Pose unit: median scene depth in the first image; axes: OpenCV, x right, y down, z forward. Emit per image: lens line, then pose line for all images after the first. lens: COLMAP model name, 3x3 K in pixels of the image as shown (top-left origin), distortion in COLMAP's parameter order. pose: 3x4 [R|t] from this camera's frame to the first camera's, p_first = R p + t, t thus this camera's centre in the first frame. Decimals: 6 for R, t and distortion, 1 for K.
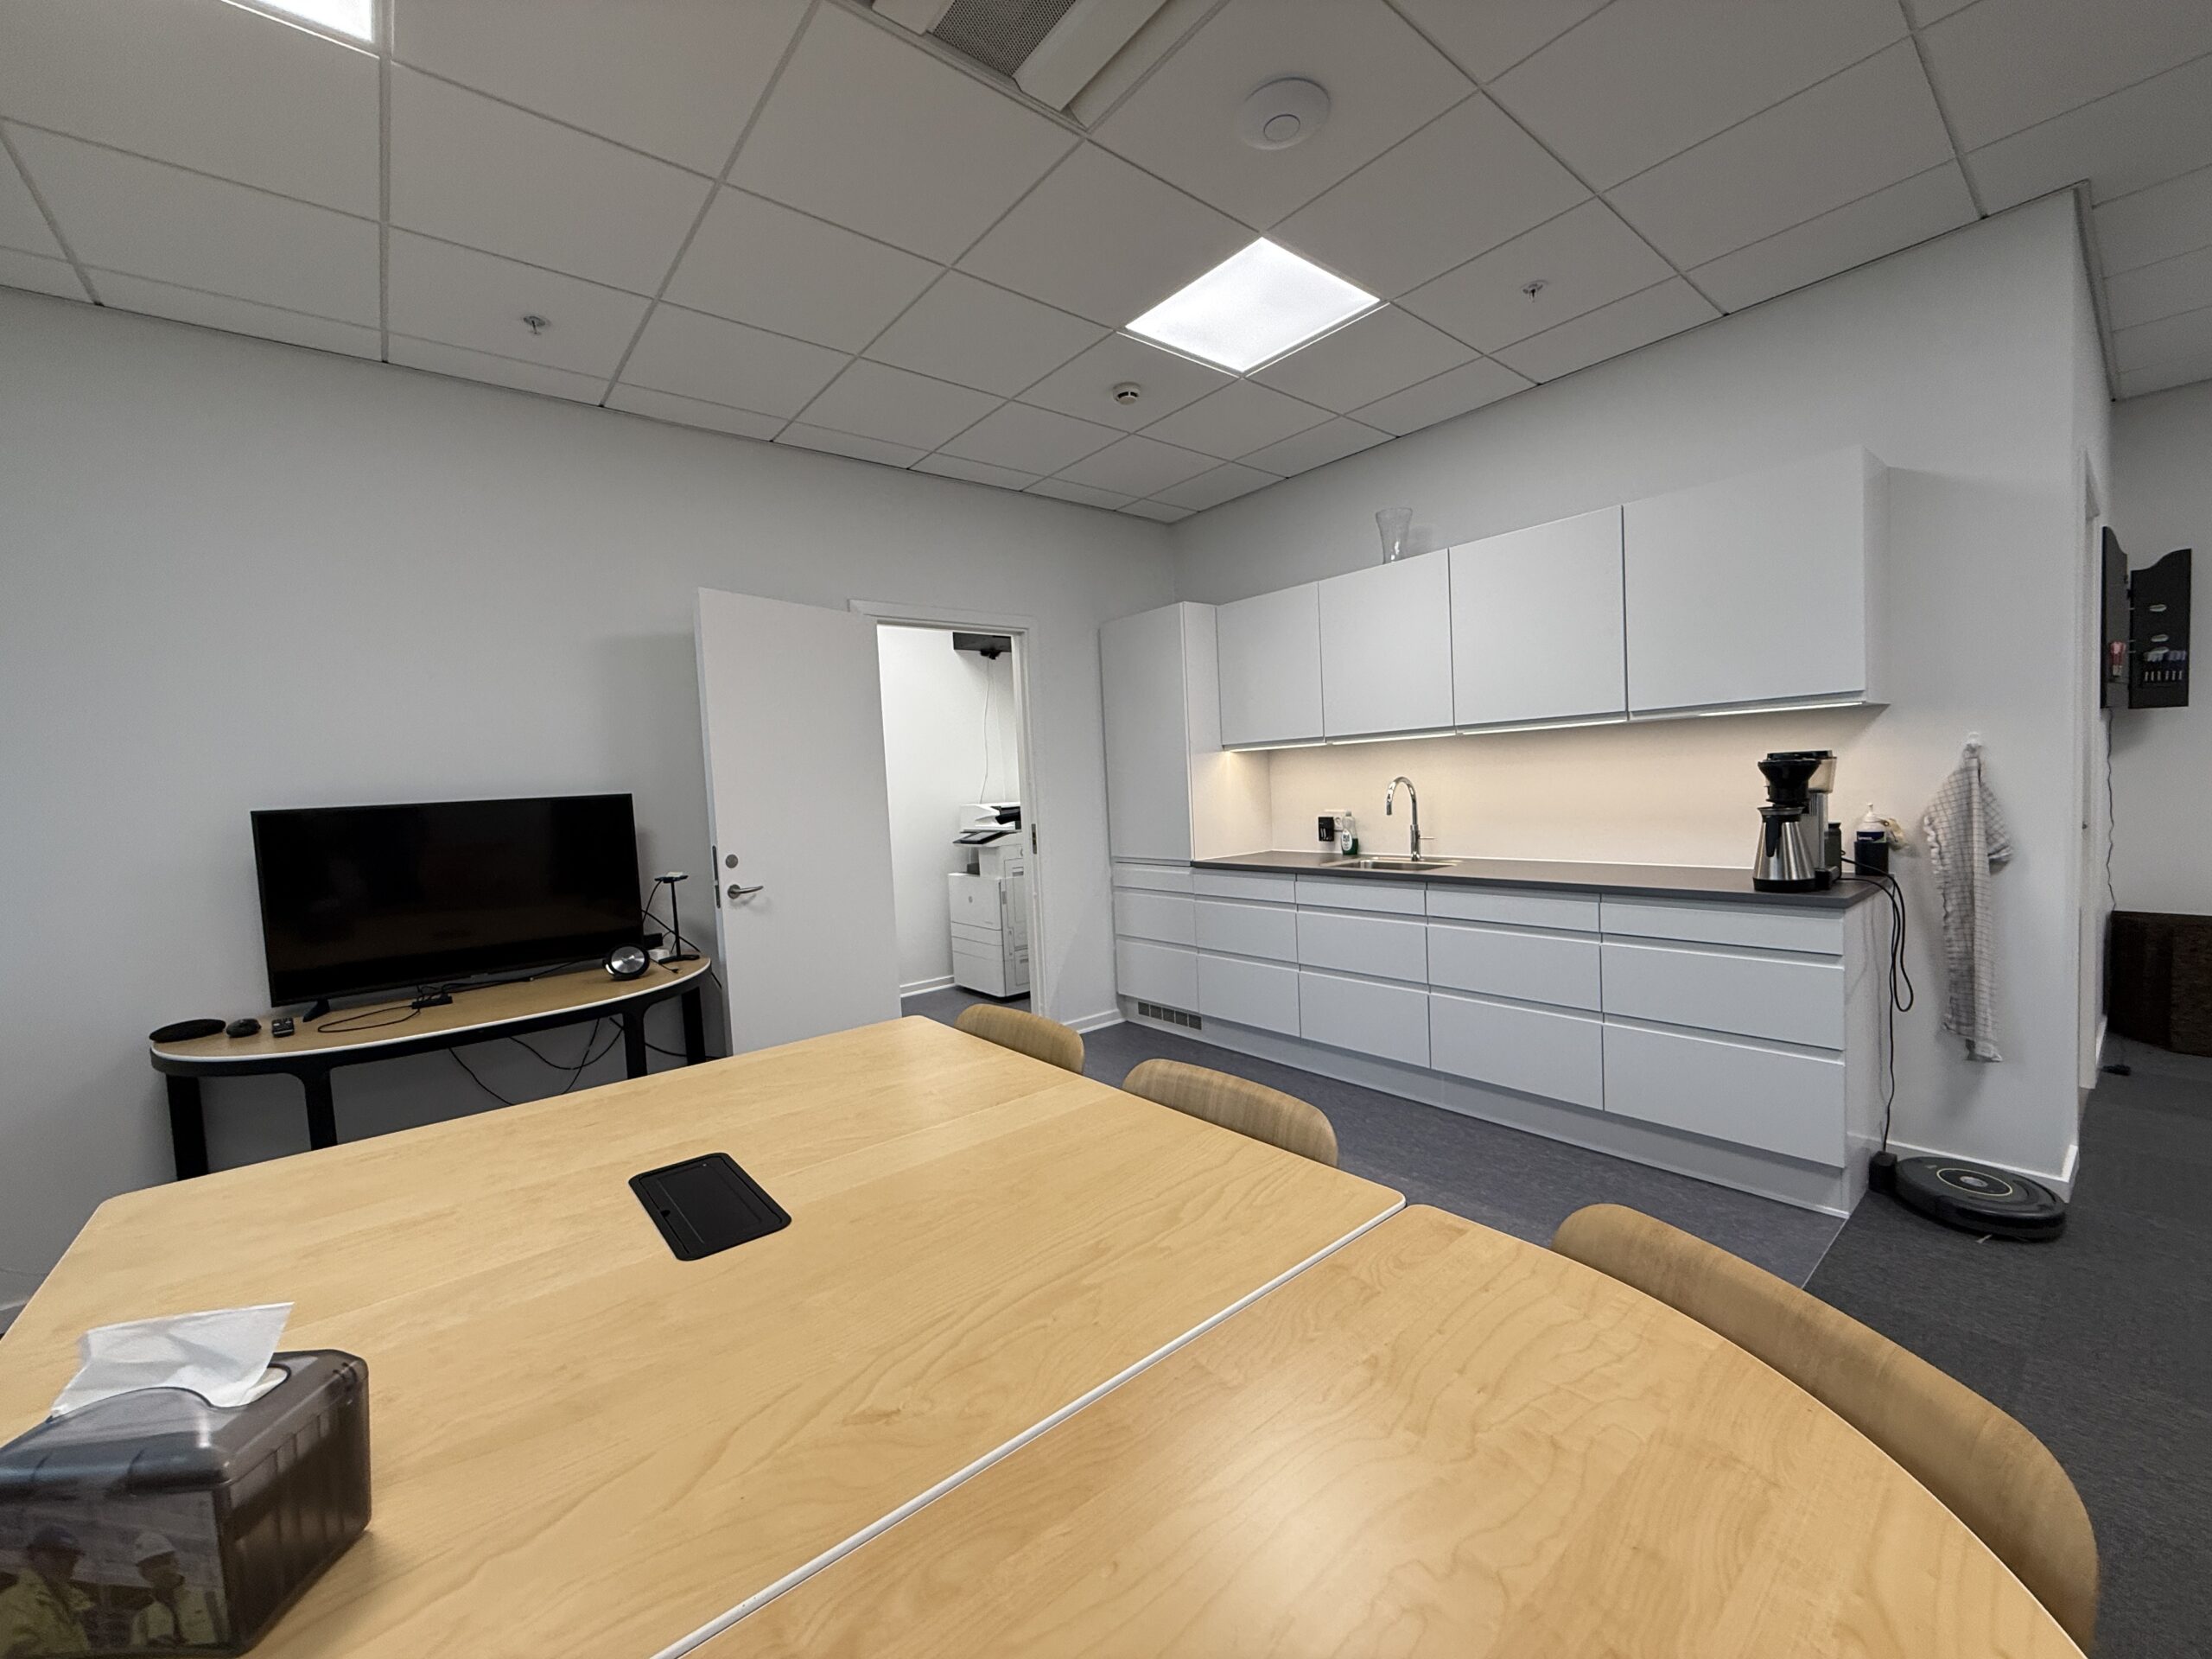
lens RADIAL K [[879.0, 0, 1115.3], [0, 879.0, 829.4], [0, 0, 1]] dist [0.000290, 0.000028]
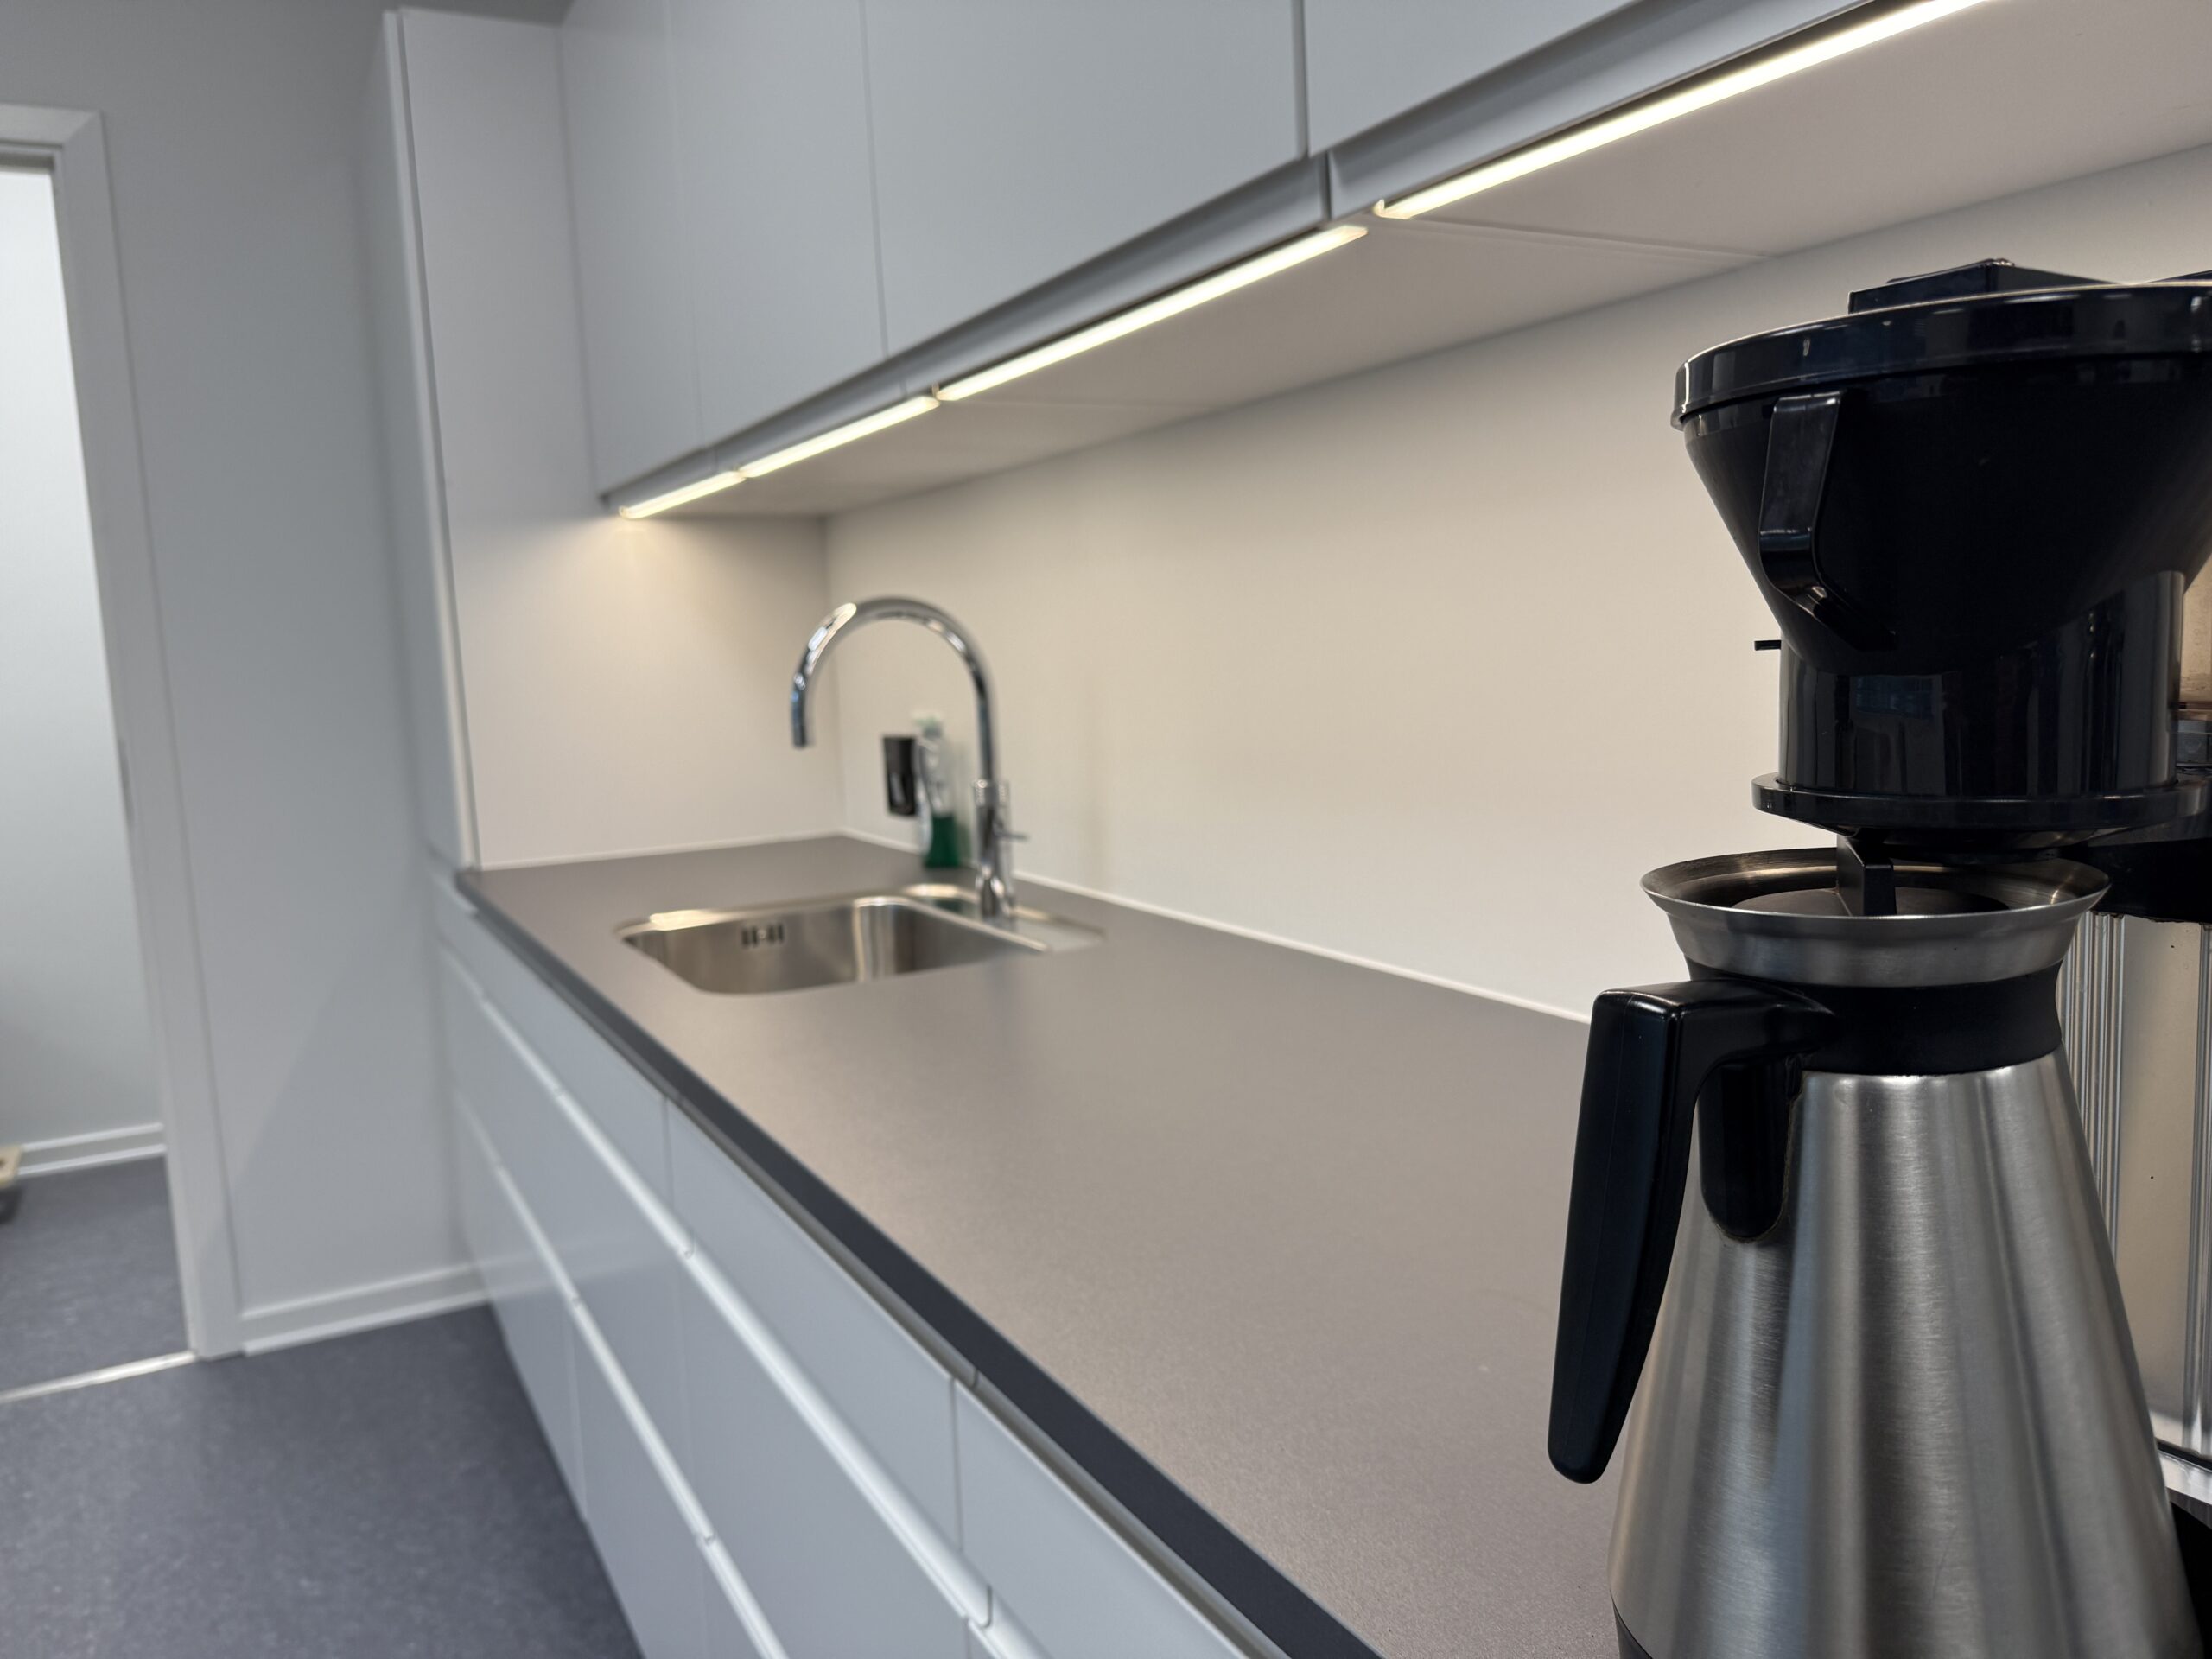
lens RADIAL K [[1644.7, 0, 1106.8], [0, 1644.7, 828.9], [0, 0, 1]] dist [-0.001032, -0.000159]
pose [[0.979016, 0.029971, -0.201565, 0.474451], [-0.015464, 0.997200, 0.073163, -0.027472], [0.203194, -0.068511, 0.976739, 0.547699]]
